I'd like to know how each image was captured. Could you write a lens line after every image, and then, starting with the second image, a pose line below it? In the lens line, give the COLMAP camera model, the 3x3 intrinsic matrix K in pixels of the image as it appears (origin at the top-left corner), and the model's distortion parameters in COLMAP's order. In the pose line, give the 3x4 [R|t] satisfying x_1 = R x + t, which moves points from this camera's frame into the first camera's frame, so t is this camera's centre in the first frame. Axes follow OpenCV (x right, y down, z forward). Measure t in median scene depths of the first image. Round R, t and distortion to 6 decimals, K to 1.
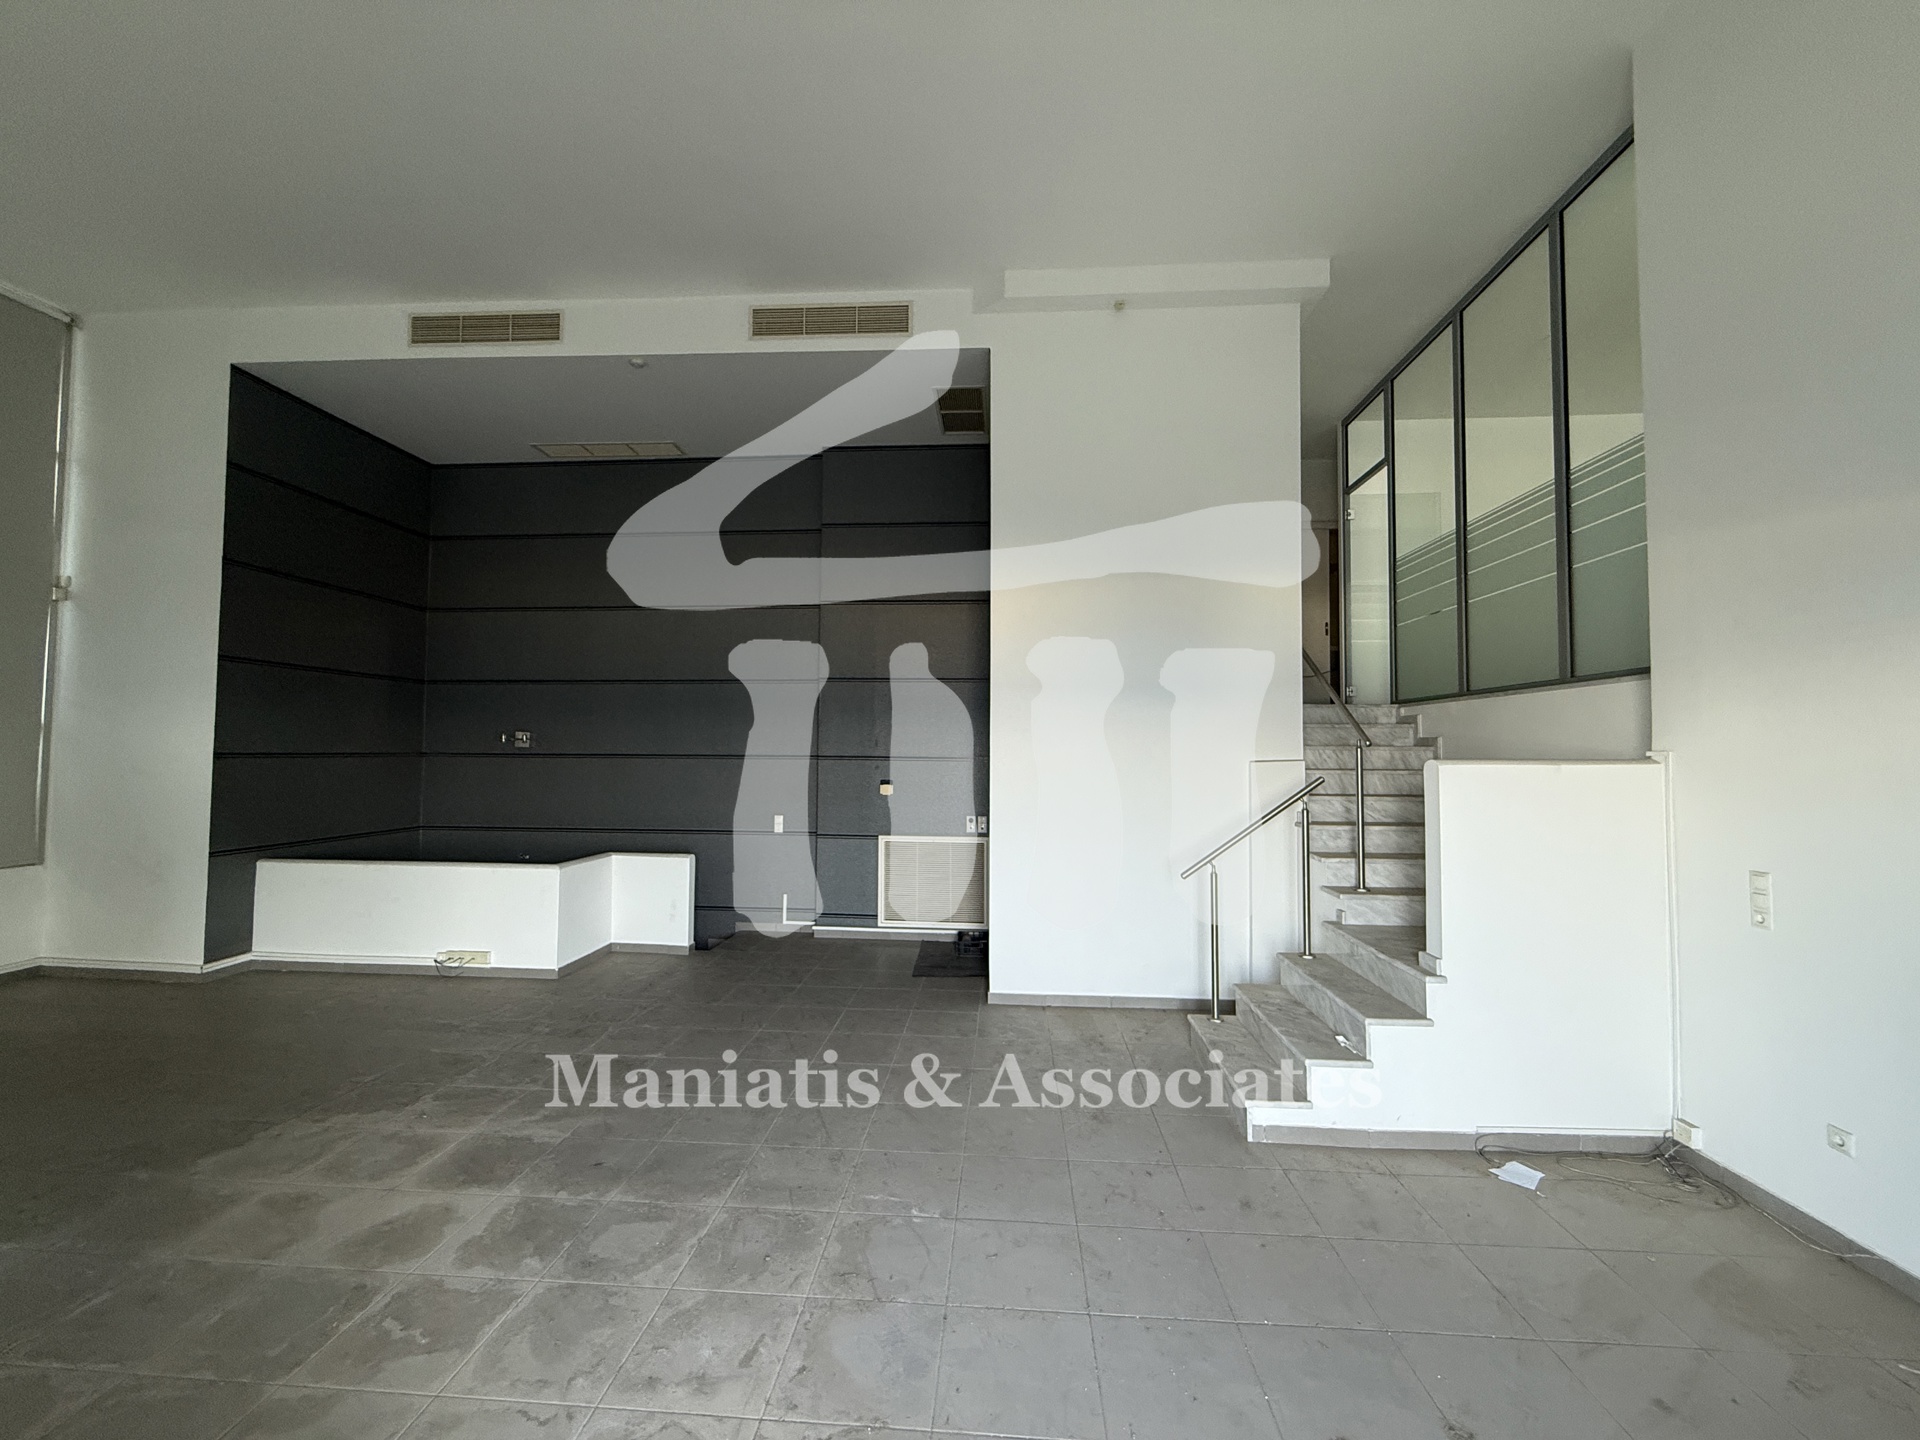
lens RADIAL K [[763.5, 0, 954.3], [0, 763.5, 719.6], [0, 0, 1]] dist [0.000246, 0.000122]
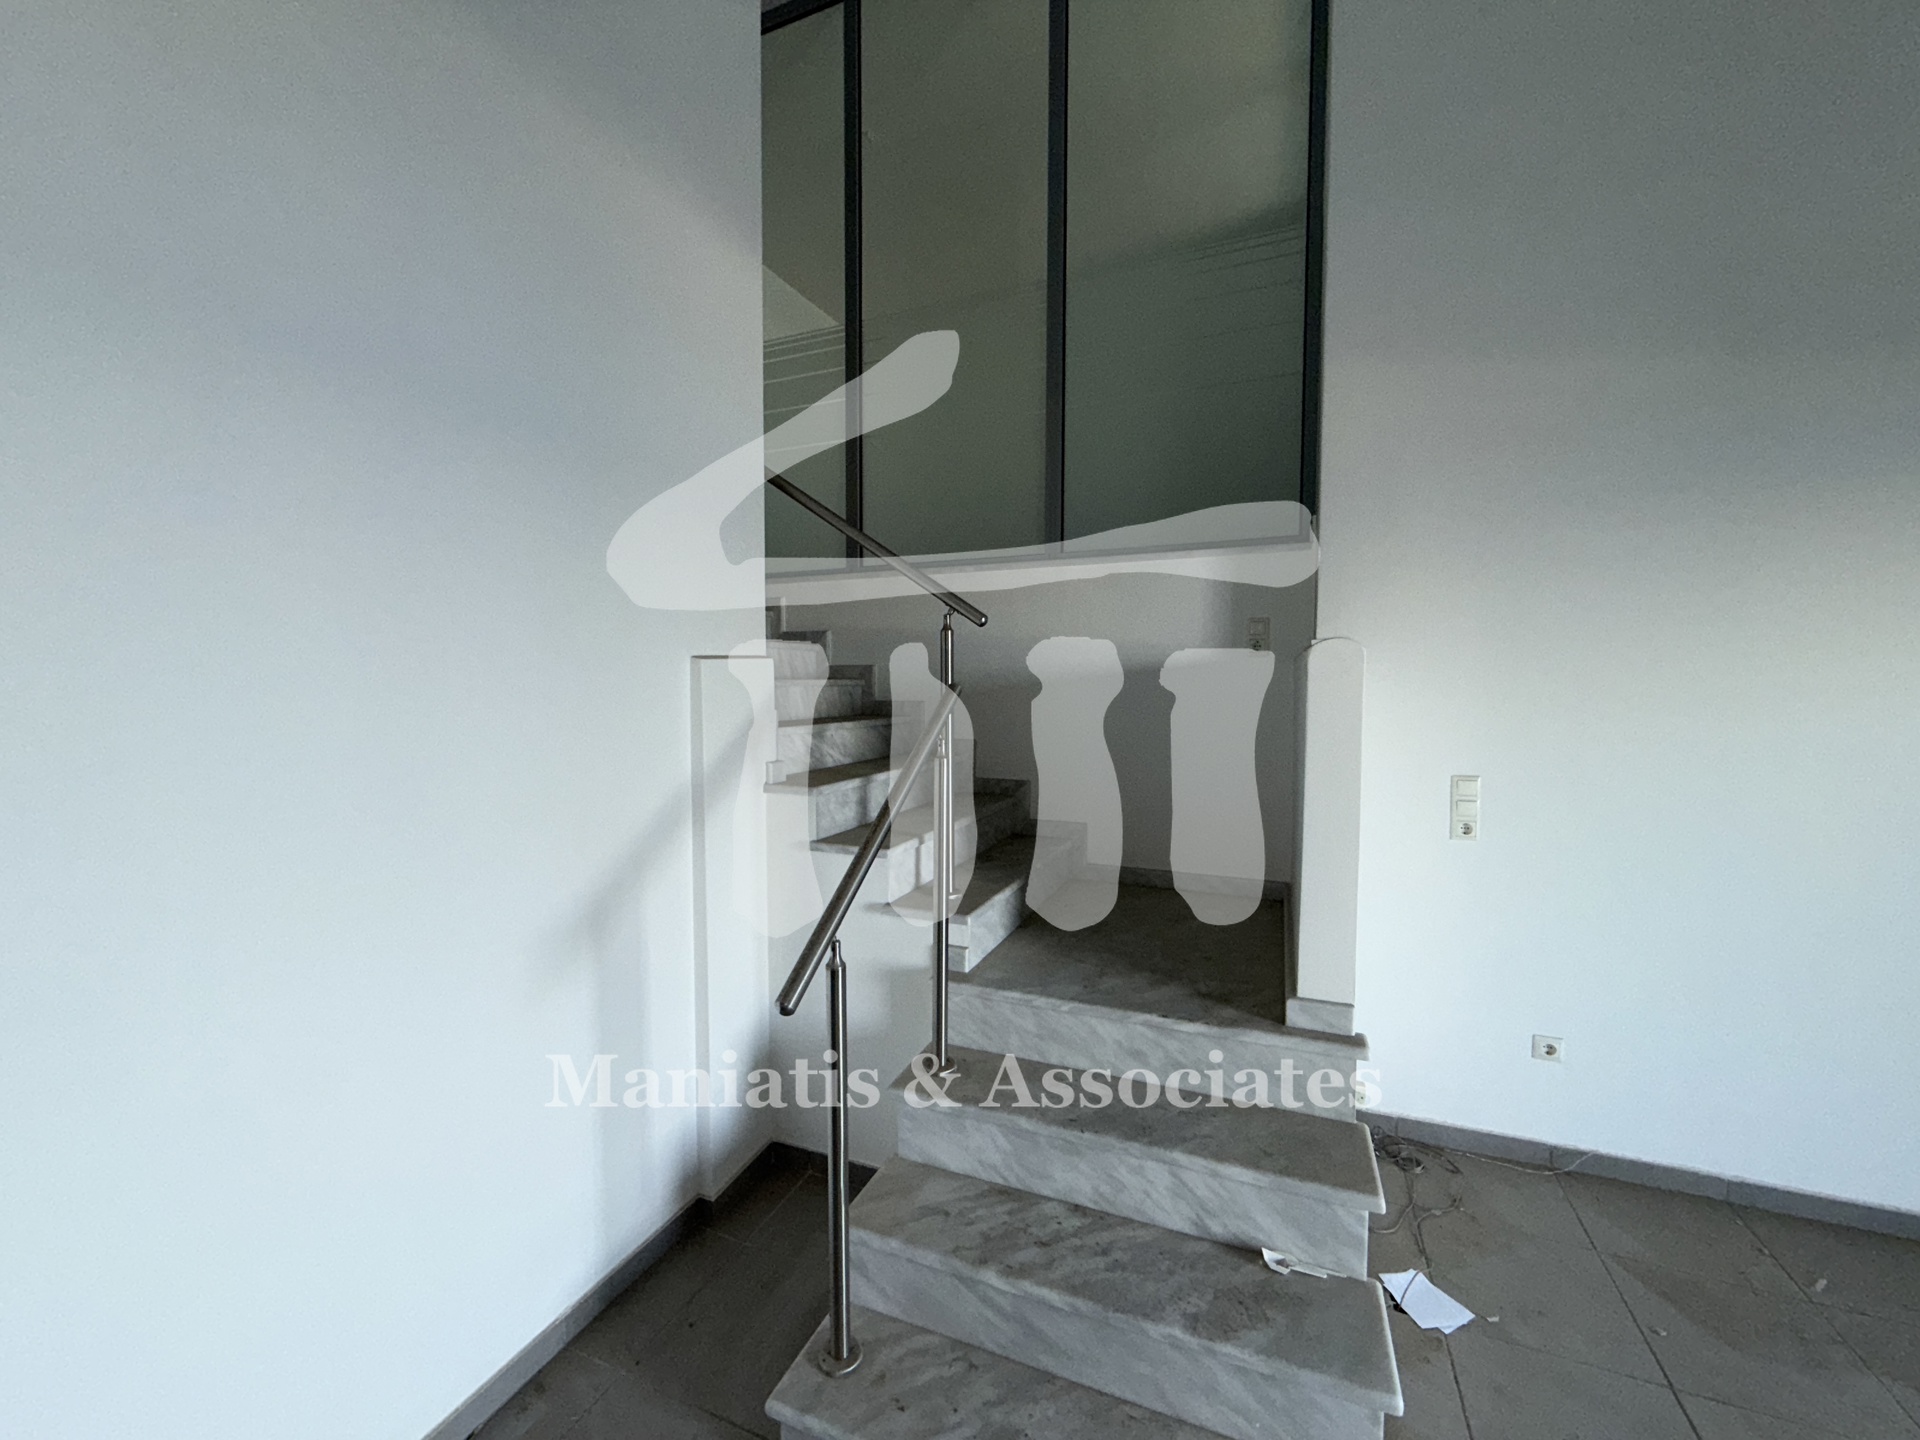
lens RADIAL K [[763.5, 0, 954.3], [0, 763.5, 719.6], [0, 0, 1]] dist [0.000246, 0.000122]
pose [[0.315254, -0.048903, 0.947746, 0.030564], [-0.038565, 0.997186, 0.064282, 0.060991], [-0.948223, -0.056815, 0.312481, 0.769129]]
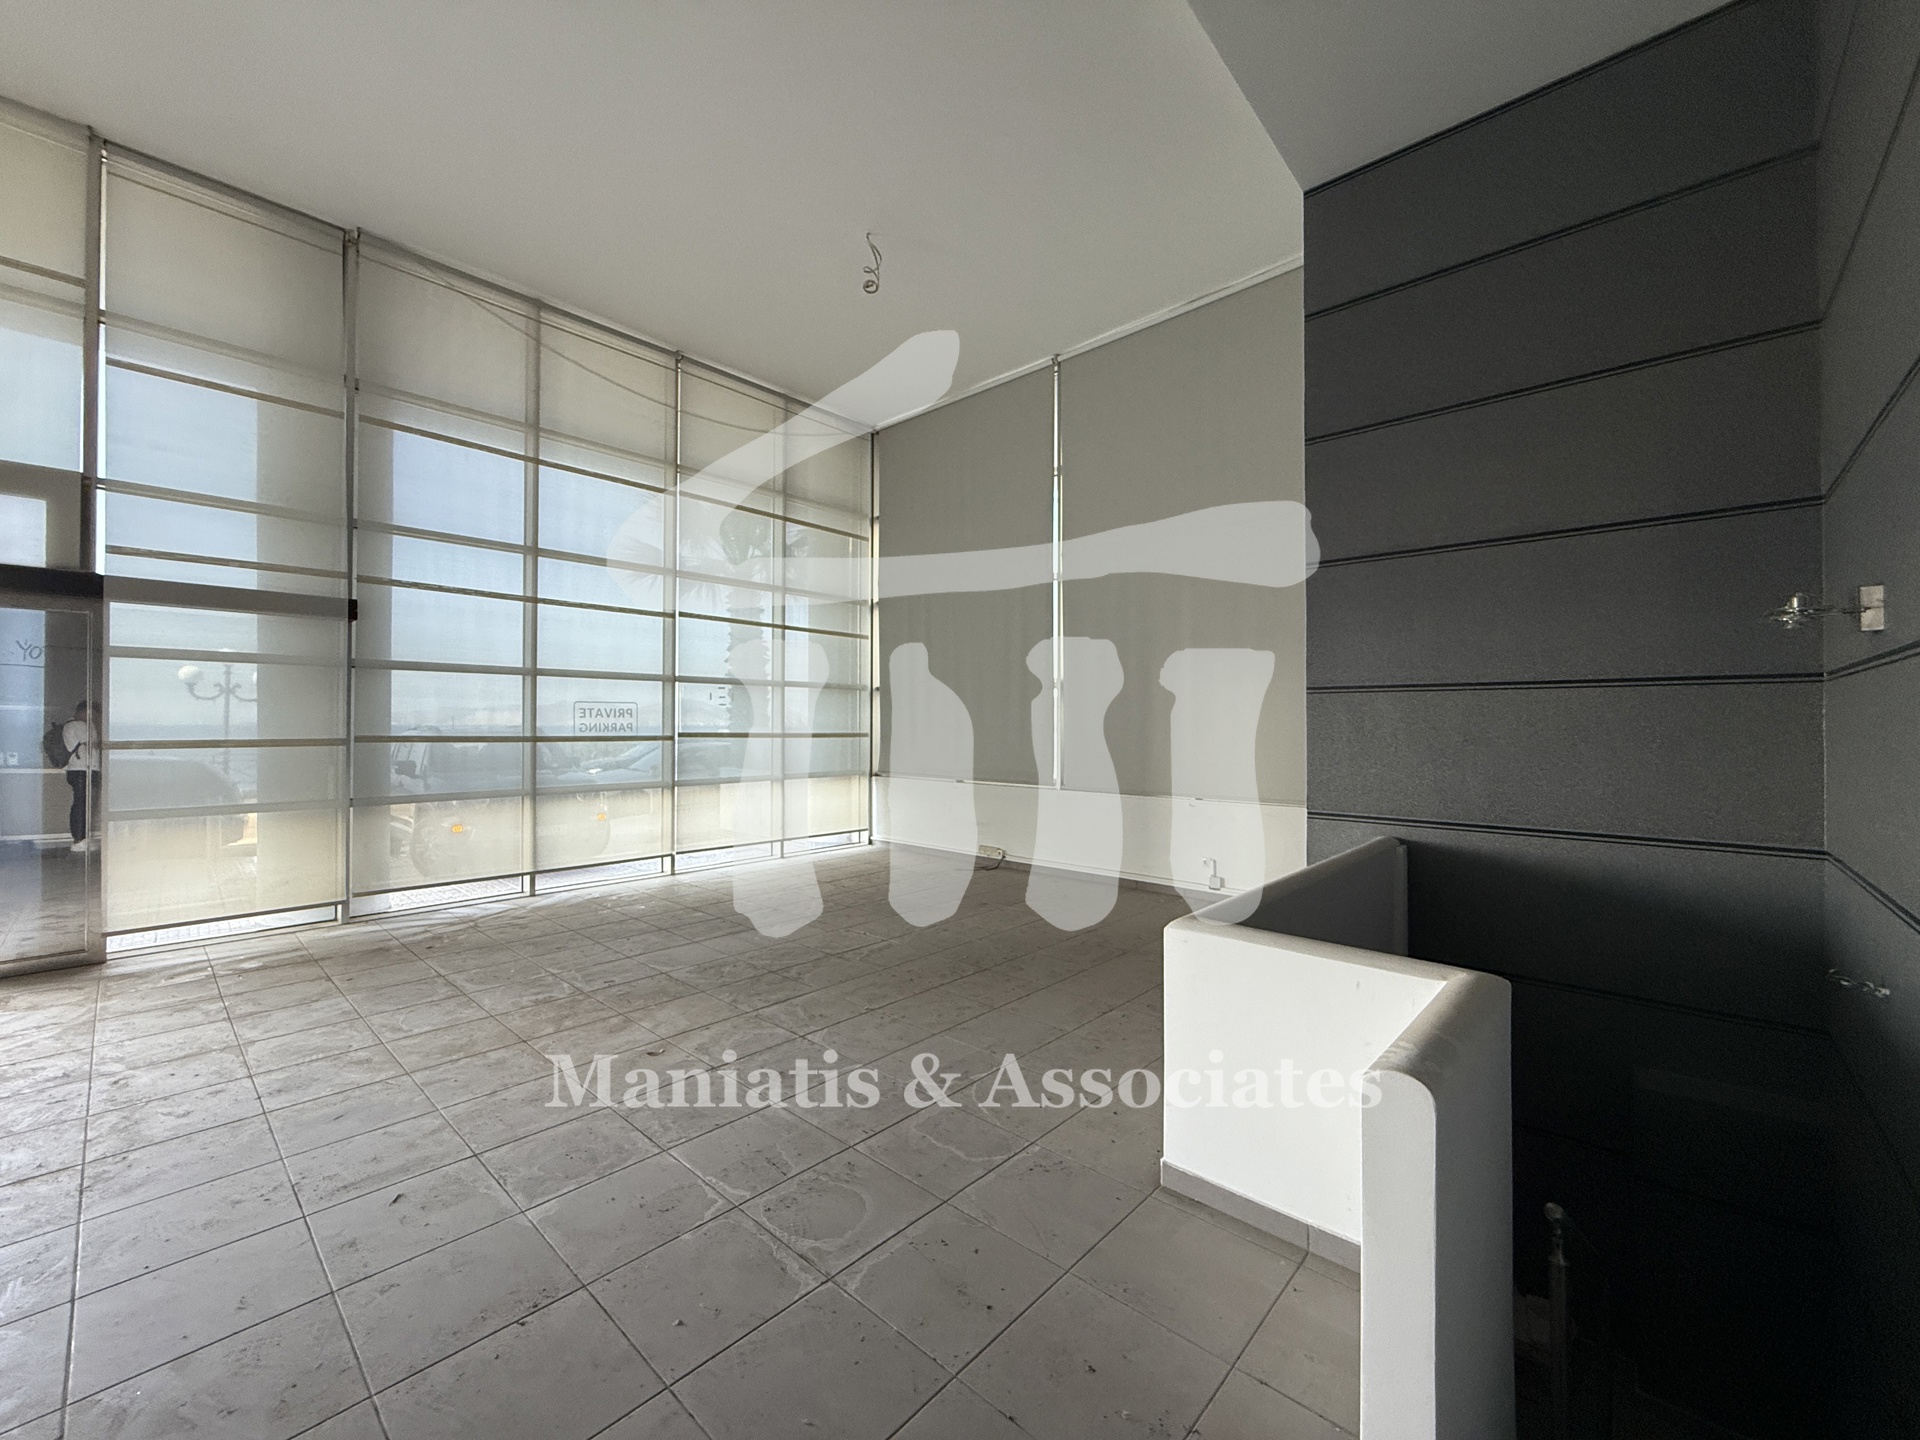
lens RADIAL K [[765.2, 0, 954.8], [0, 765.2, 718.3], [0, 0, 1]] dist [-0.000352, 0.000096]
pose [[-0.617433, -0.015966, -0.786462, -0.133168], [0.024809, 0.998901, -0.039756, 0.114337], [0.786232, -0.044058, -0.616358, 1.382251]]
